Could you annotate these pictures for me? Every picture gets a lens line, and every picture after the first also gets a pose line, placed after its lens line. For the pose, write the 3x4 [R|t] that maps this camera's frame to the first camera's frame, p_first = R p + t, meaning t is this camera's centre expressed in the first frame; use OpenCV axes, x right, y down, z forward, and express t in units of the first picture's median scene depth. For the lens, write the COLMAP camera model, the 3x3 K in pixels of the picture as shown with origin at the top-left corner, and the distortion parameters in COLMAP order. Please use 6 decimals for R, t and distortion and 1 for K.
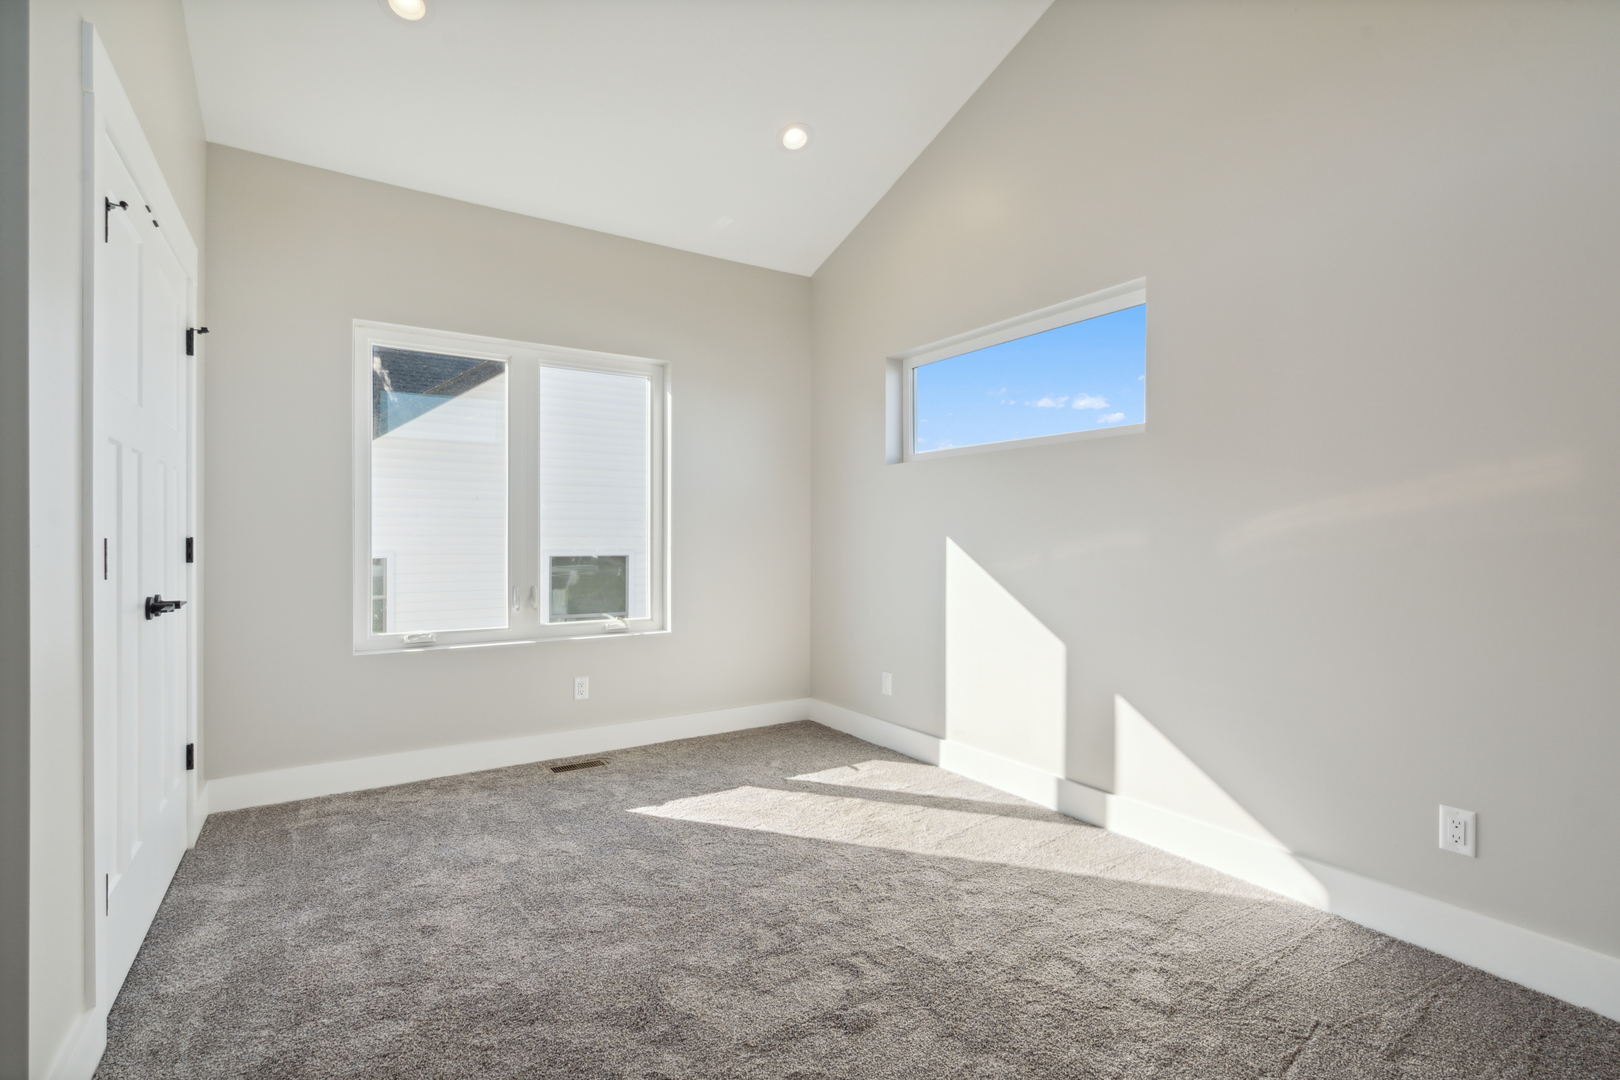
lens RADIAL K [[742.5, 0, 805.6], [0, 742.5, 534.8], [0, 0, 1]] dist [-0.001504, -0.000100]
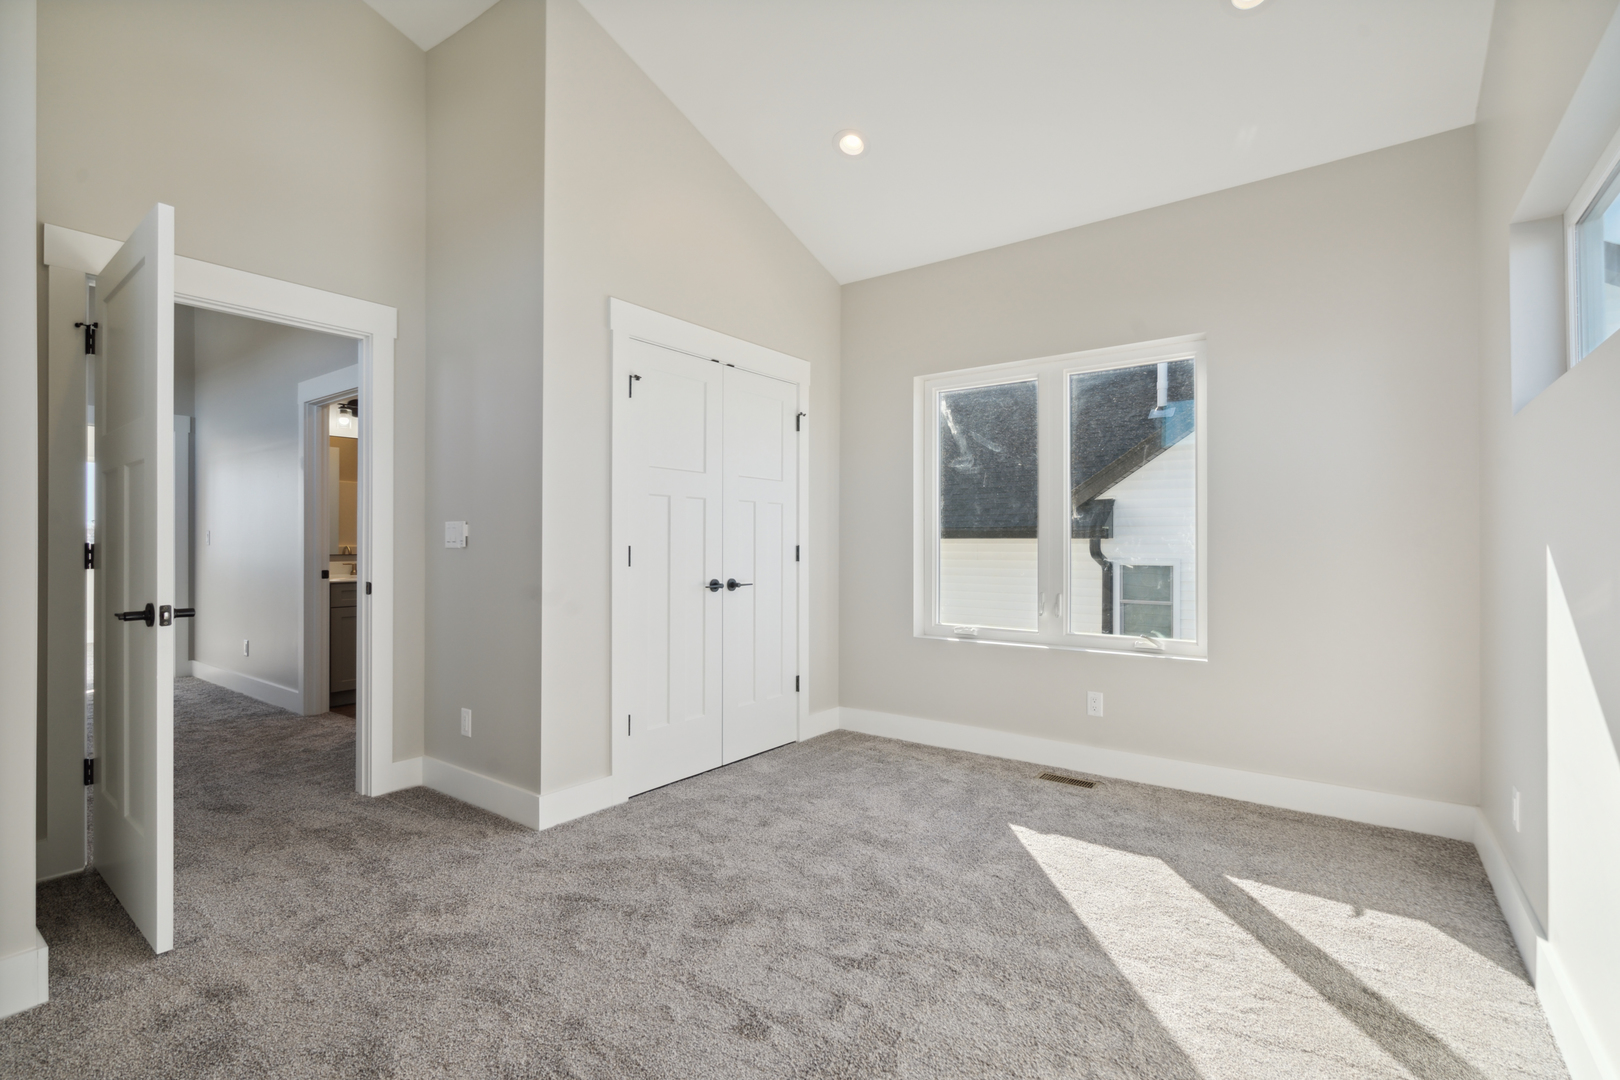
lens RADIAL K [[752.3, 0, 817.1], [0, 752.3, 547.2], [0, 0, 1]] dist [0.000522, 0.000181]
pose [[0.341856, 0.002124, -0.939750, 0.561111], [0.006029, 0.999972, 0.004454, -0.001325], [0.939733, -0.007189, 0.341833, 0.389859]]
